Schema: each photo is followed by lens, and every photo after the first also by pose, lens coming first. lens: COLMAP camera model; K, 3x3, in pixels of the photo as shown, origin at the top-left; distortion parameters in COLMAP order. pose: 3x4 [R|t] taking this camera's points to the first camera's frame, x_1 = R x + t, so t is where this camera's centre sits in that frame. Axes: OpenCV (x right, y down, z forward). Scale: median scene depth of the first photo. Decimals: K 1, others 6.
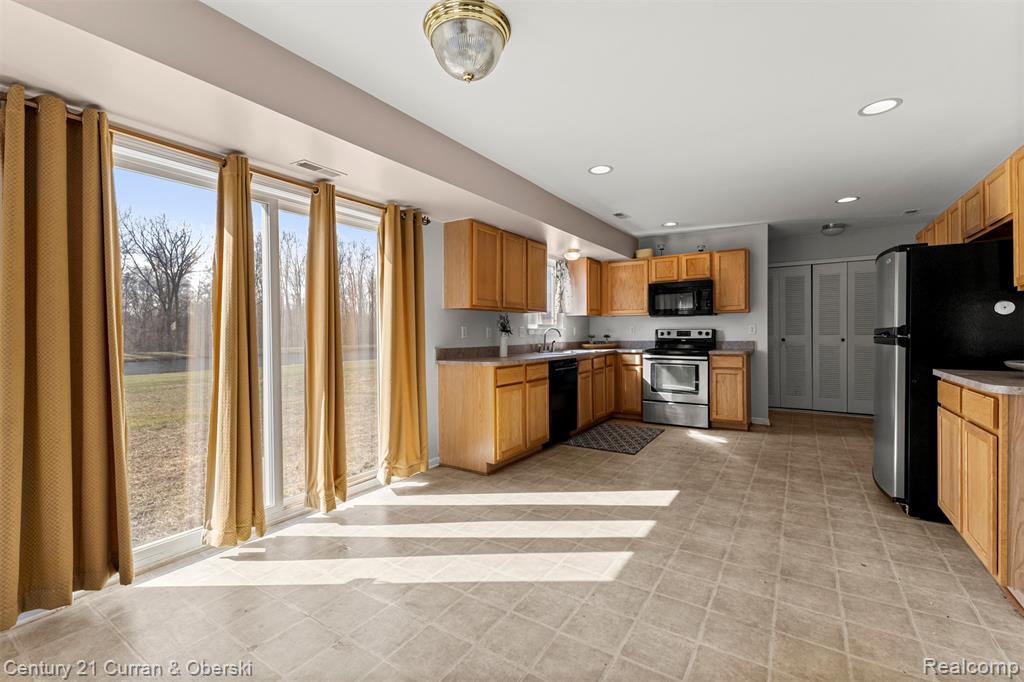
lens RADIAL K [[442.6, 0, 511.8], [0, 442.6, 338.1], [0, 0, 1]] dist [0.012656, -0.003330]
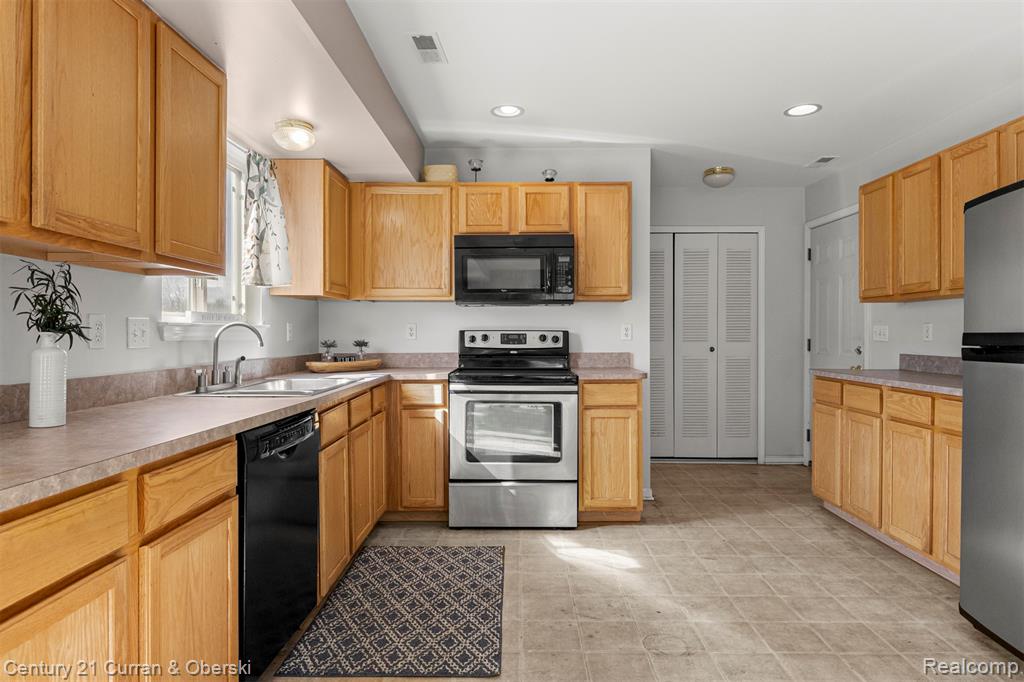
lens RADIAL K [[582.7, 0, 512.7], [0, 582.7, 337.8], [0, 0, 1]] dist [0.003074, -0.003466]
pose [[0.844444, 0.004867, 0.535622, 0.029257], [-0.000272, 0.999962, -0.008657, -0.007162], [-0.535644, 0.007164, 0.844414, 0.557208]]
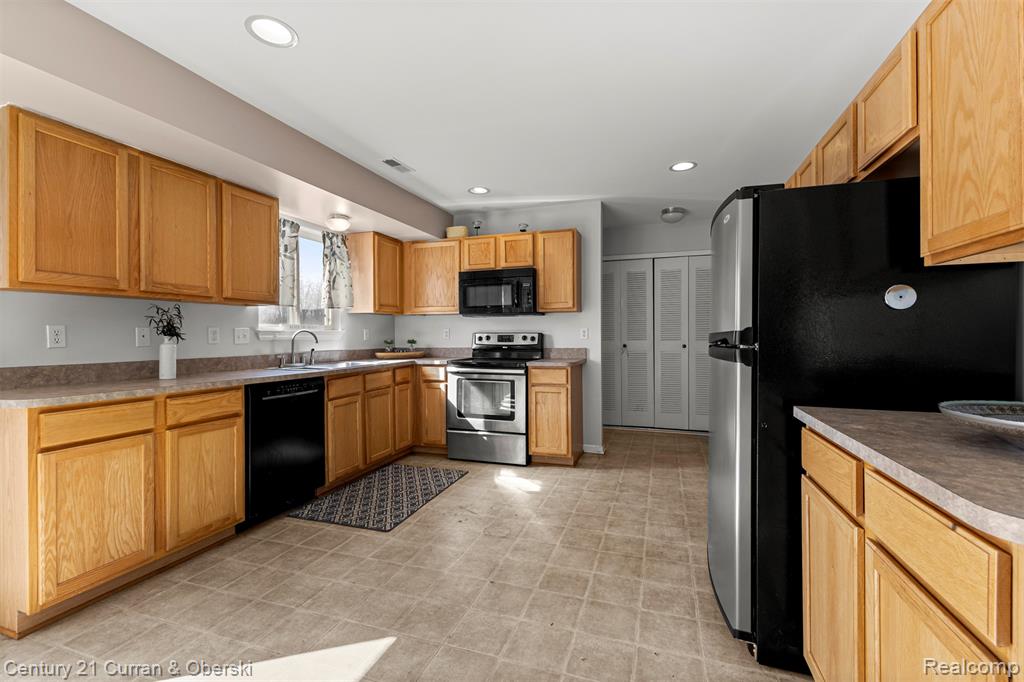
lens RADIAL K [[442.6, 0, 514.7], [0, 442.6, 339.9], [0, 0, 1]] dist [0.012656, -0.003330]
pose [[0.968373, 0.001377, 0.249505, 0.275337], [-0.000681, 0.999996, -0.002875, -0.007247], [-0.249508, 0.002614, 0.968369, 0.324150]]
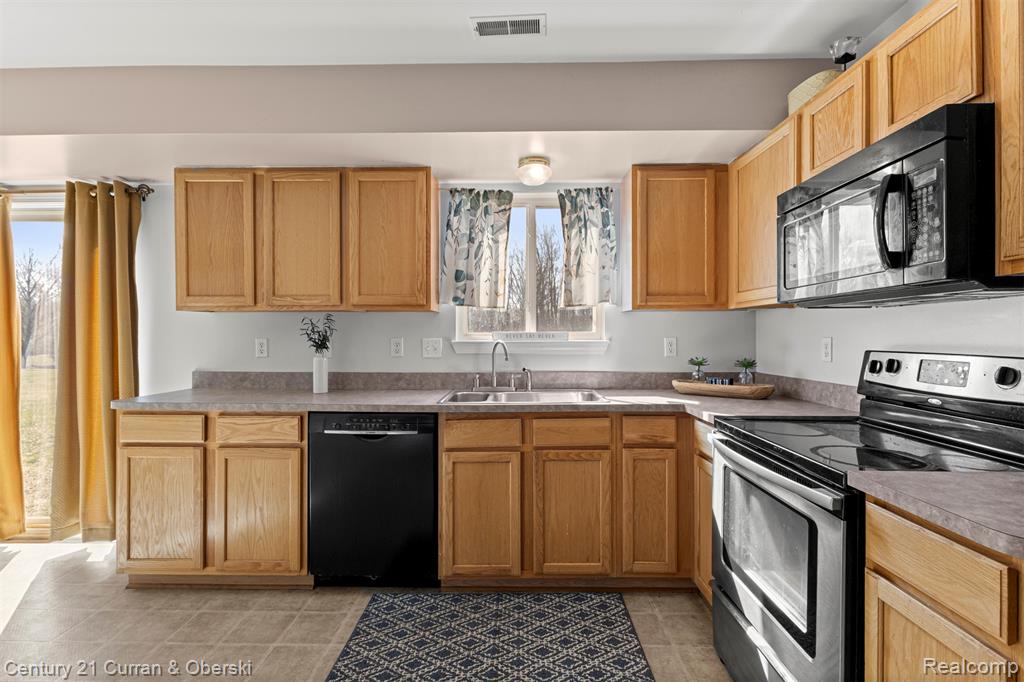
lens RADIAL K [[483.9, 0, 513.8], [0, 483.9, 340.0], [0, 0, 1]] dist [-0.004400, 0.000995]
pose [[0.539045, 0.016773, -0.842110, 0.629934], [-0.015379, 0.999831, 0.010070, -0.034662], [0.842137, 0.007522, 0.539212, 0.875688]]
